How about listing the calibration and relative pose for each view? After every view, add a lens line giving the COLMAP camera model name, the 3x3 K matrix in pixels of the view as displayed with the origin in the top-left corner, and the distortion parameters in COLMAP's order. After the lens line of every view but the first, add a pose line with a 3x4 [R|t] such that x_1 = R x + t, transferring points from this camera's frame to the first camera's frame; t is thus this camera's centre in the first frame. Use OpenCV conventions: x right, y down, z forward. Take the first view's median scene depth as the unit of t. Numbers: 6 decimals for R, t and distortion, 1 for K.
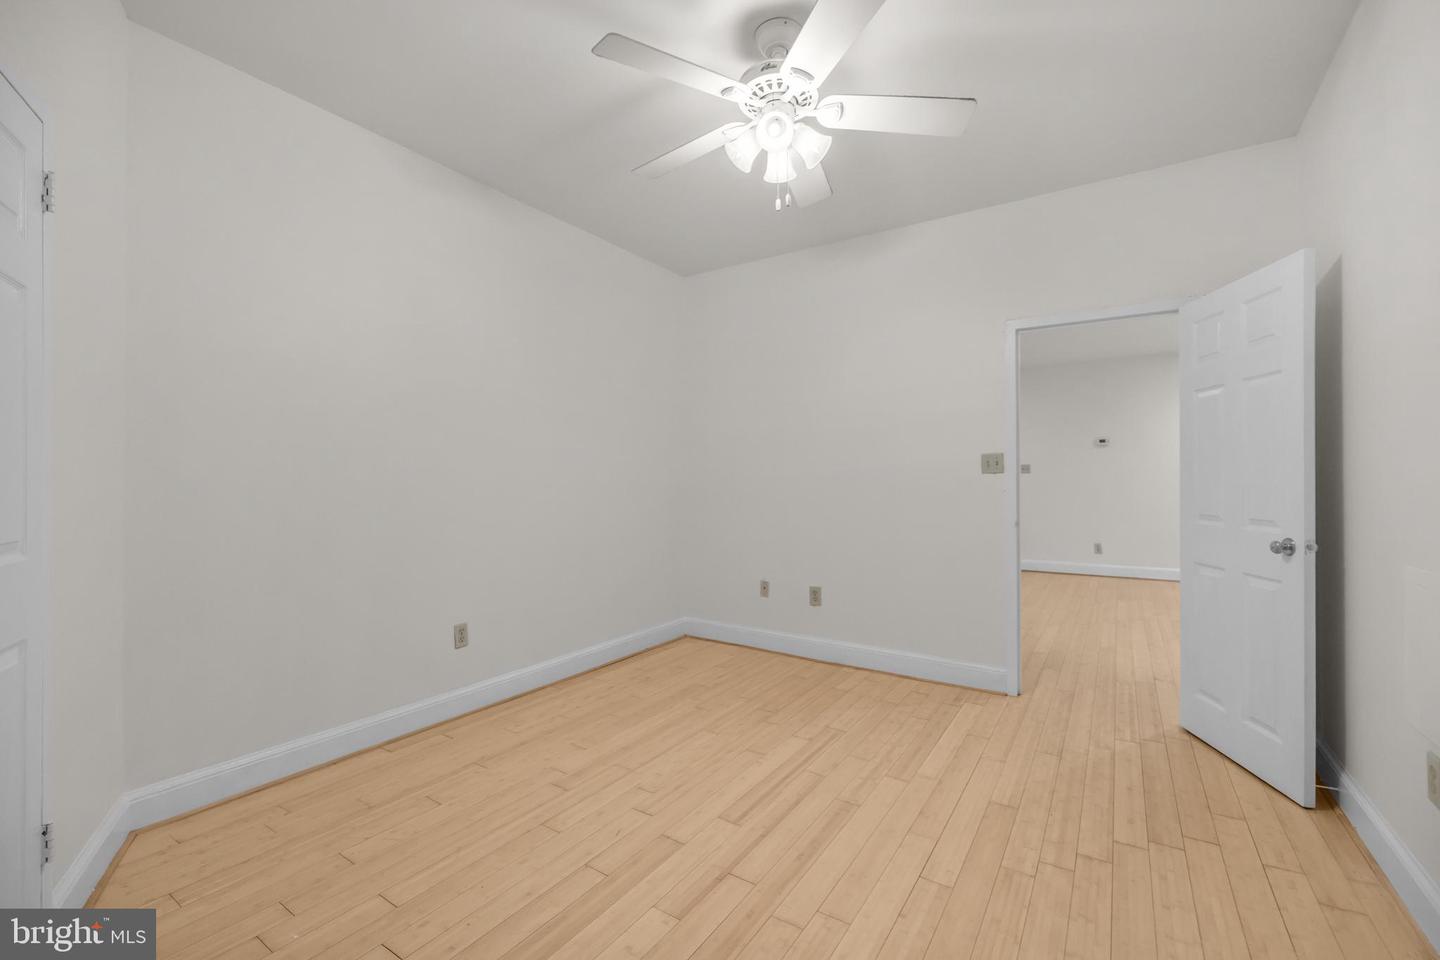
lens RADIAL K [[610.6, 0, 716.8], [0, 610.6, 480.3], [0, 0, 1]] dist [0.000458, 0.000037]
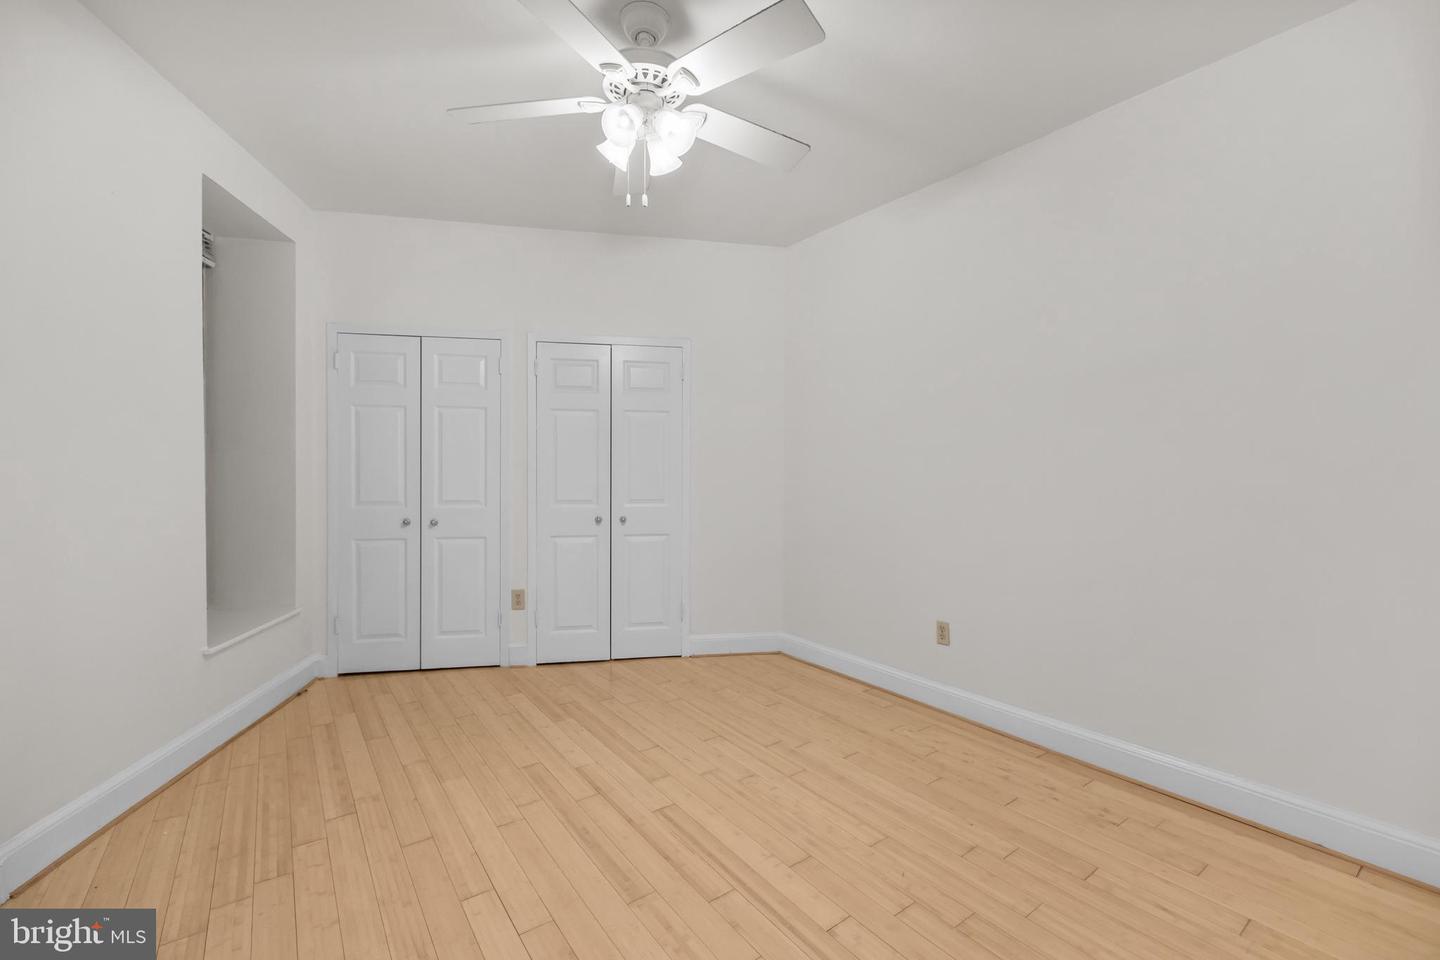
lens RADIAL K [[610.6, 0, 716.8], [0, 610.6, 480.3], [0, 0, 1]] dist [0.000458, 0.000037]
pose [[-0.351047, 0.015066, -0.936237, 0.936294], [-0.000471, 0.999868, 0.016267, -0.026440], [0.936358, 0.006152, -0.350994, 1.400505]]
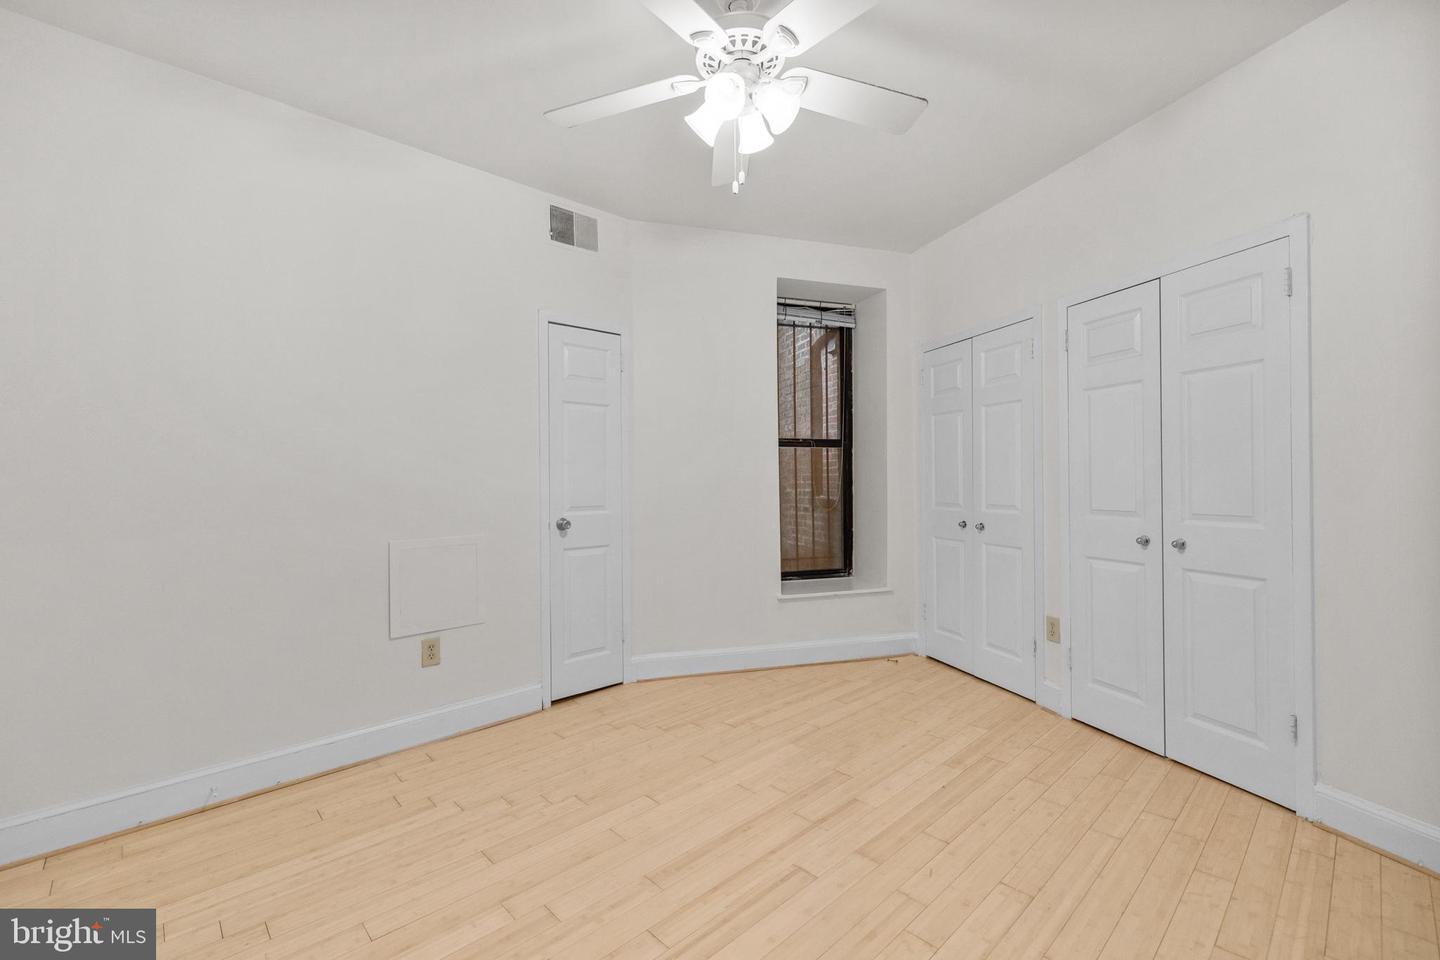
lens RADIAL K [[610.2, 0, 717.0], [0, 610.2, 474.9], [0, 0, 1]] dist [-0.001060, -0.000167]
pose [[-0.972378, 0.013682, 0.233012, -0.066377], [0.010632, 0.999841, -0.014340, -0.004452], [-0.233171, -0.011467, -0.972368, 1.824681]]
